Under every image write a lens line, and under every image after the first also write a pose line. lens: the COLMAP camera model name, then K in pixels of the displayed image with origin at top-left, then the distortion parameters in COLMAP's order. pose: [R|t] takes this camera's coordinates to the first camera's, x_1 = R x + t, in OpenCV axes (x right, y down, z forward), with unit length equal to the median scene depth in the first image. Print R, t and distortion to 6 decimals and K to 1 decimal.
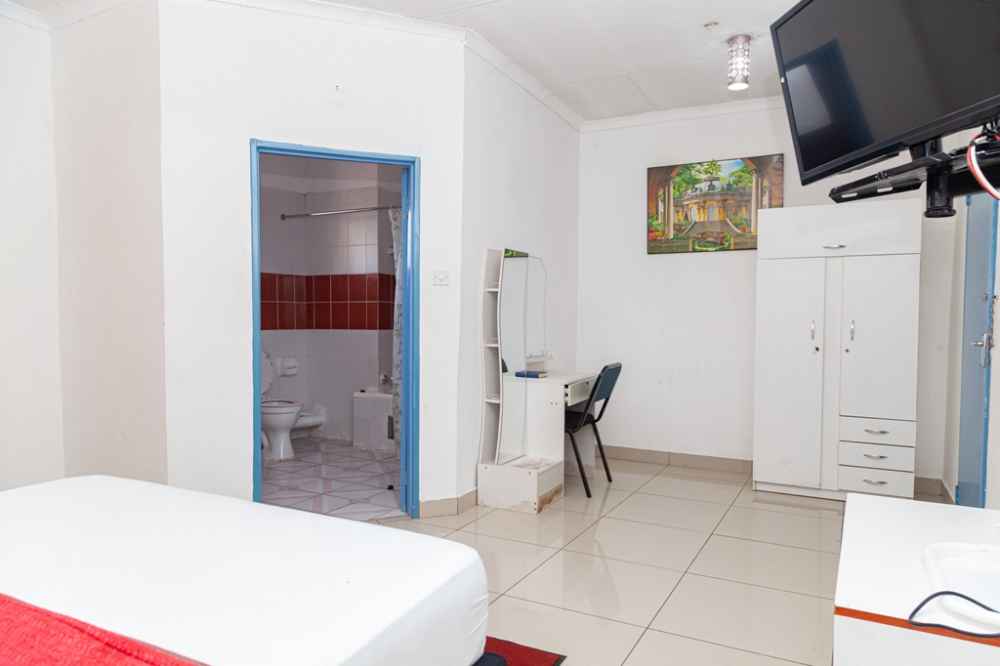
lens RADIAL K [[653.9, 0, 500.0], [0, 653.9, 333.0], [0, 0, 1]] dist [0.006680, -0.001366]
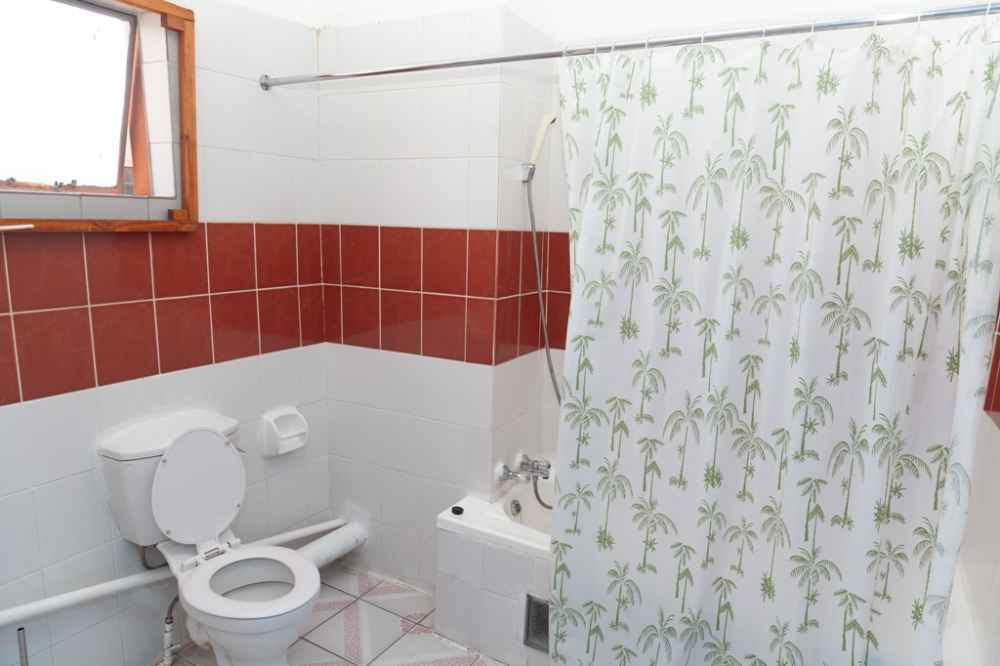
lens RADIAL K [[653.9, 0, 500.0], [0, 653.9, 333.0], [0, 0, 1]] dist [0.006680, -0.001366]
pose [[0.998969, 0.028772, -0.035120, -0.162235], [-0.023526, 0.989647, 0.141581, -0.082207], [0.038830, -0.140608, 0.989304, 0.565768]]
